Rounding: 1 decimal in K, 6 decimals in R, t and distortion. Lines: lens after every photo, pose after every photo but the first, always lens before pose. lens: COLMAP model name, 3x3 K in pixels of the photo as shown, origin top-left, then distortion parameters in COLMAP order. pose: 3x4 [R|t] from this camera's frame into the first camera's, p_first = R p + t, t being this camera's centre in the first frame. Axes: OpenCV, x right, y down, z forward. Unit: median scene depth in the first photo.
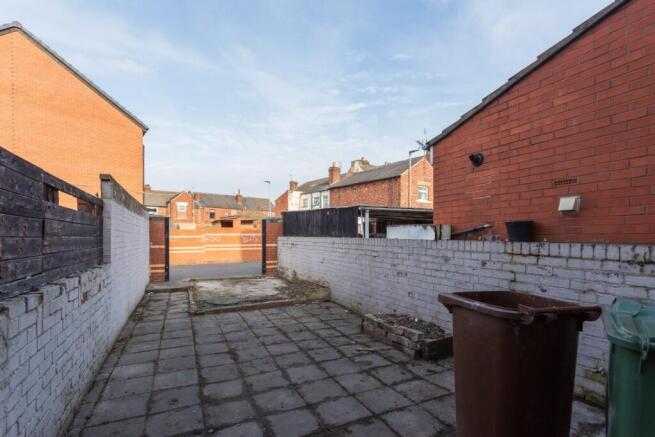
lens RADIAL K [[322.6, 0, 328.2], [0, 322.6, 218.8], [0, 0, 1]] dist [0.003955, 0.000374]
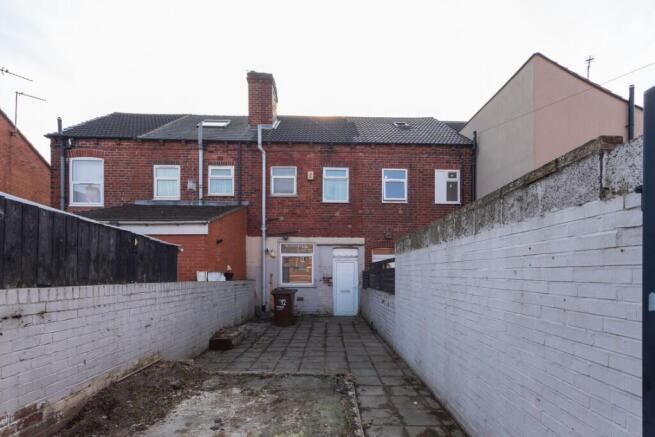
lens RADIAL K [[322.6, 0, 328.3], [0, 322.6, 218.5], [0, 0, 1]] dist [0.003955, 0.000374]
pose [[-0.907655, 0.087730, 0.410446, -0.709318], [-0.007032, 0.974595, -0.223863, 0.088822], [-0.419658, -0.206077, -0.883980, 1.743318]]
